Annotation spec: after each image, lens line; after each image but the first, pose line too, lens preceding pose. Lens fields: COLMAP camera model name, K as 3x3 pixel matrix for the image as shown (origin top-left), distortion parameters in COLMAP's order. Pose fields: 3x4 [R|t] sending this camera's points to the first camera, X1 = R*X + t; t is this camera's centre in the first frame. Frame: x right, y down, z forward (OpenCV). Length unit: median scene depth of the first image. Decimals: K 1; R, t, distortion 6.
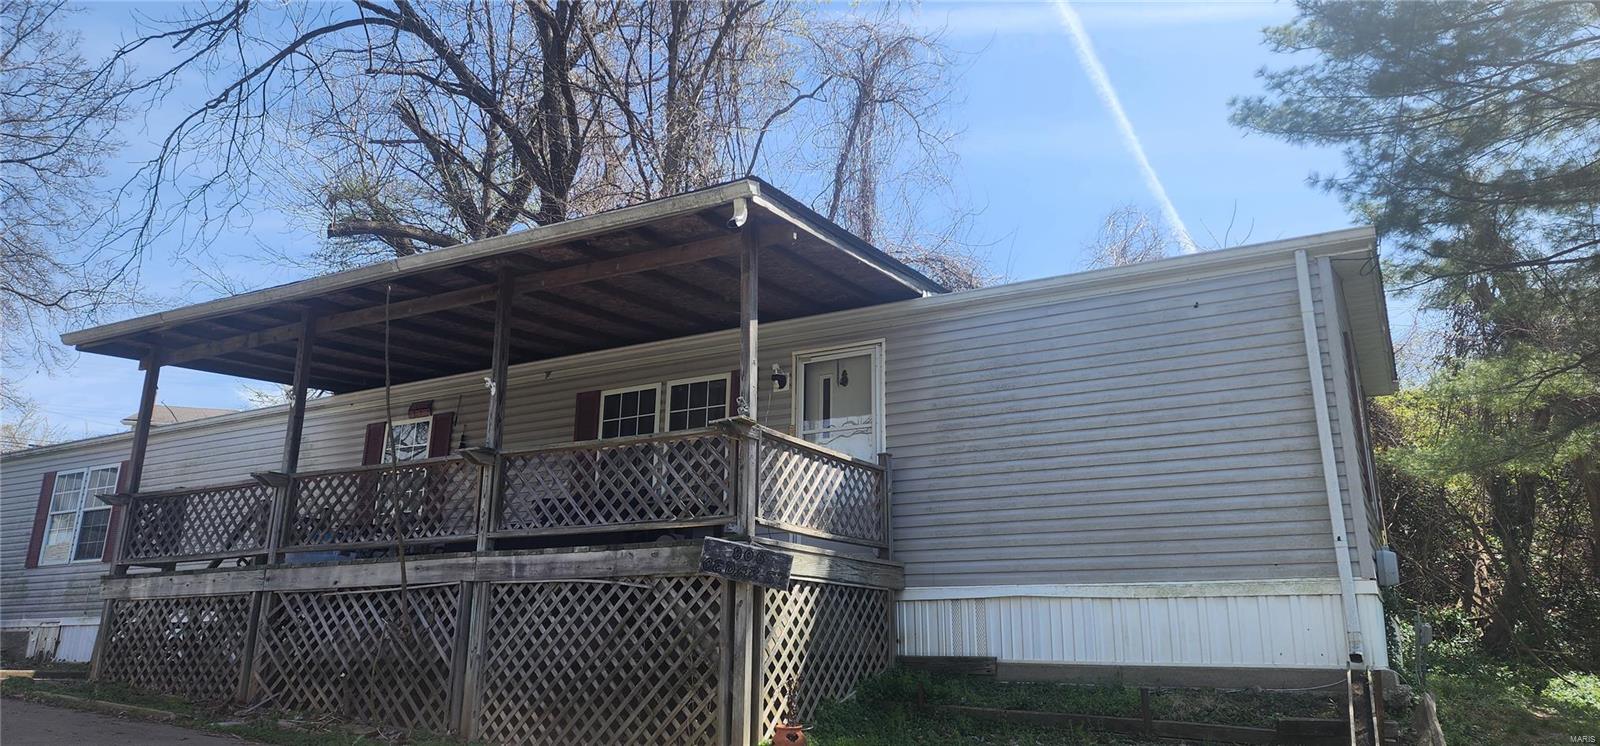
lens RADIAL K [[1065.2, 0, 813.1], [0, 1065.2, 360.5], [0, 0, 1]] dist [0.050679, -0.019729]
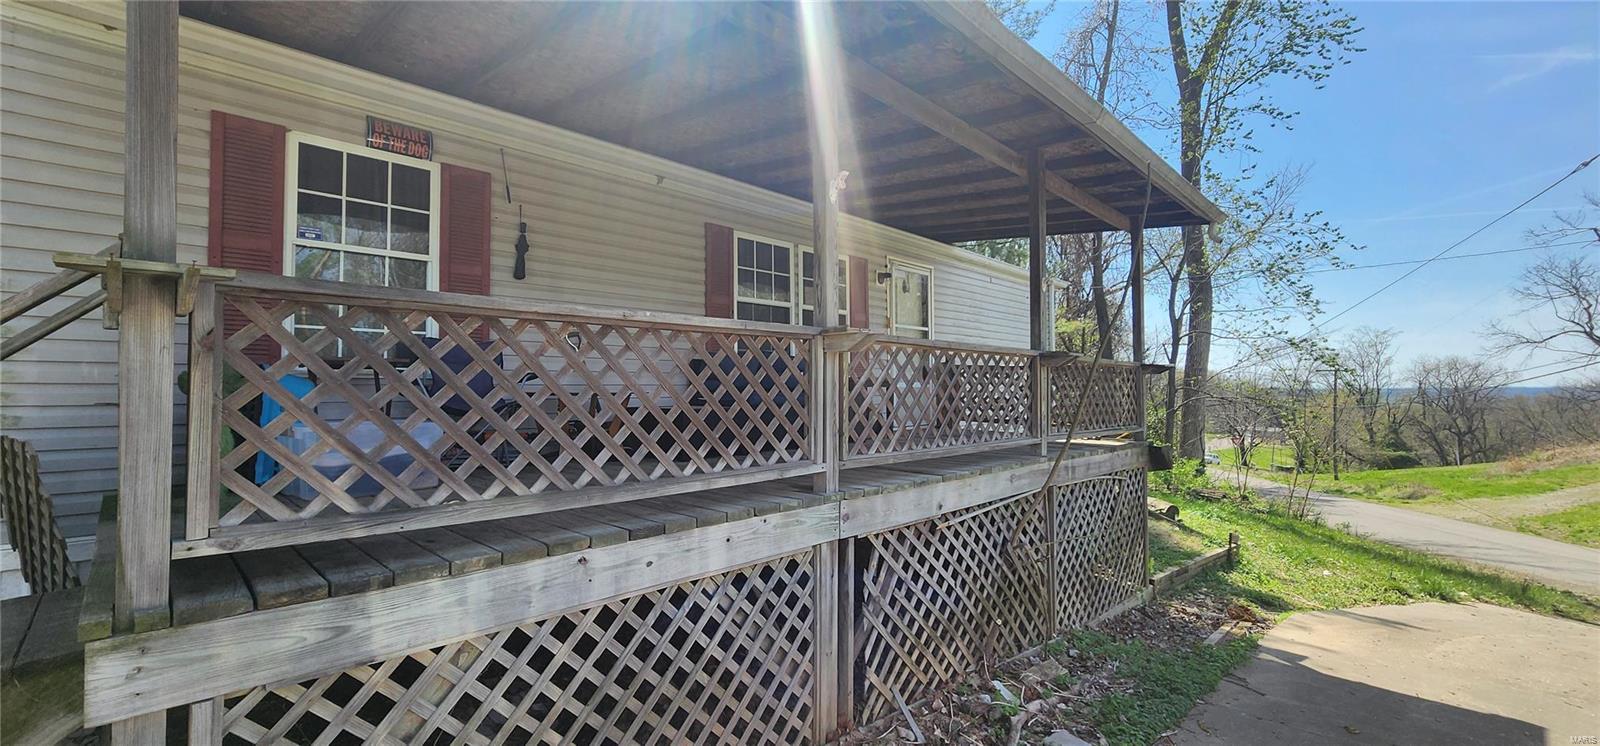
lens RADIAL K [[656.6, 0, 803.2], [0, 656.6, 370.3], [0, 0, 1]] dist [0.001734, 0.001016]
pose [[0.258130, 0.017330, 0.965955, -0.975640], [-0.266618, 0.962289, 0.053984, 0.132098], [-0.928592, -0.271476, 0.253016, 1.098336]]
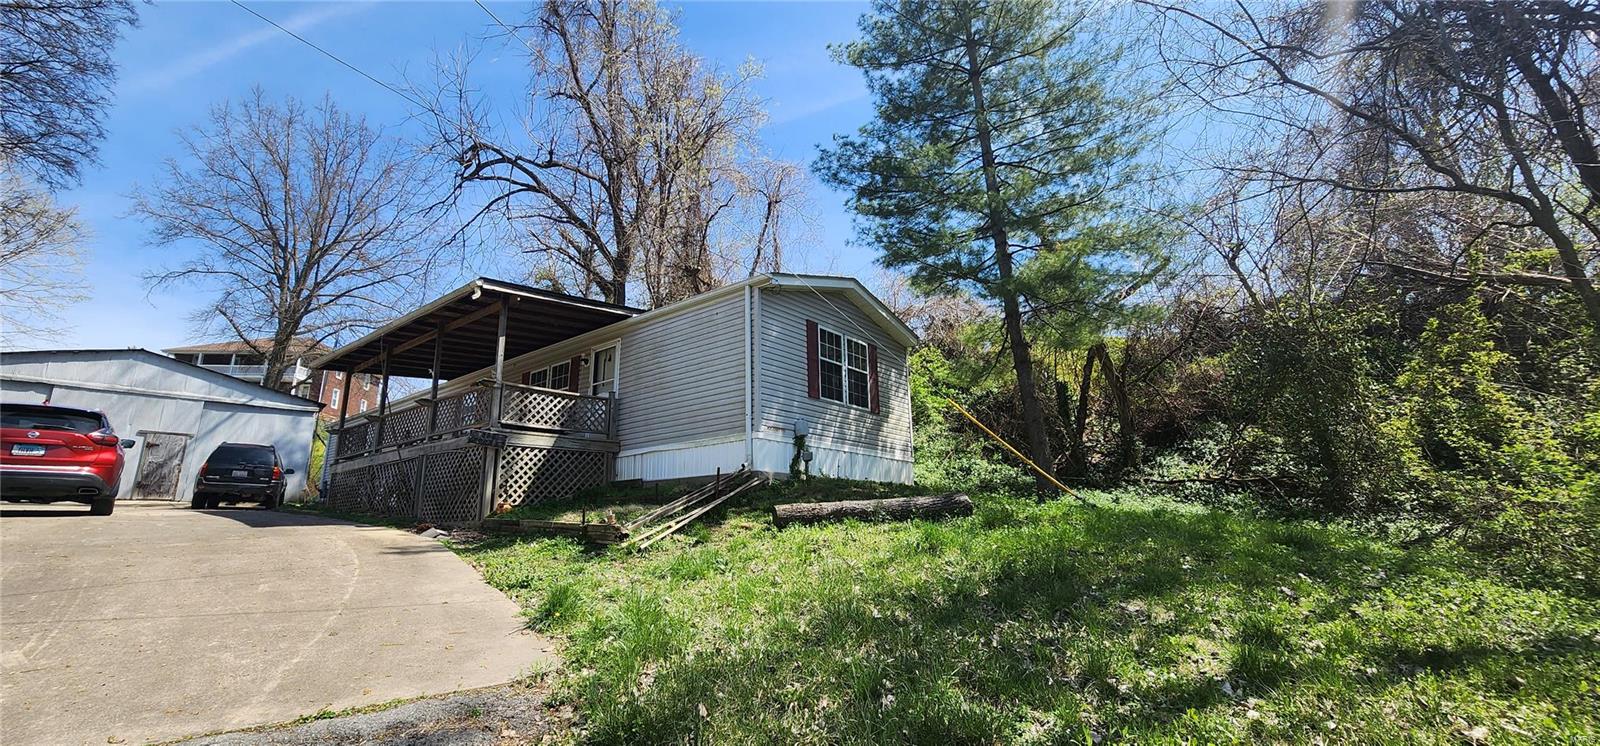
lens RADIAL K [[656.6, 0, 800.5], [0, 656.6, 369.0], [0, 0, 1]] dist [0.001734, 0.001016]
pose [[0.984356, -0.067610, -0.162705, 0.767593], [0.072689, 0.997030, 0.025457, 0.040129], [0.160500, -0.036885, 0.986346, -0.301028]]
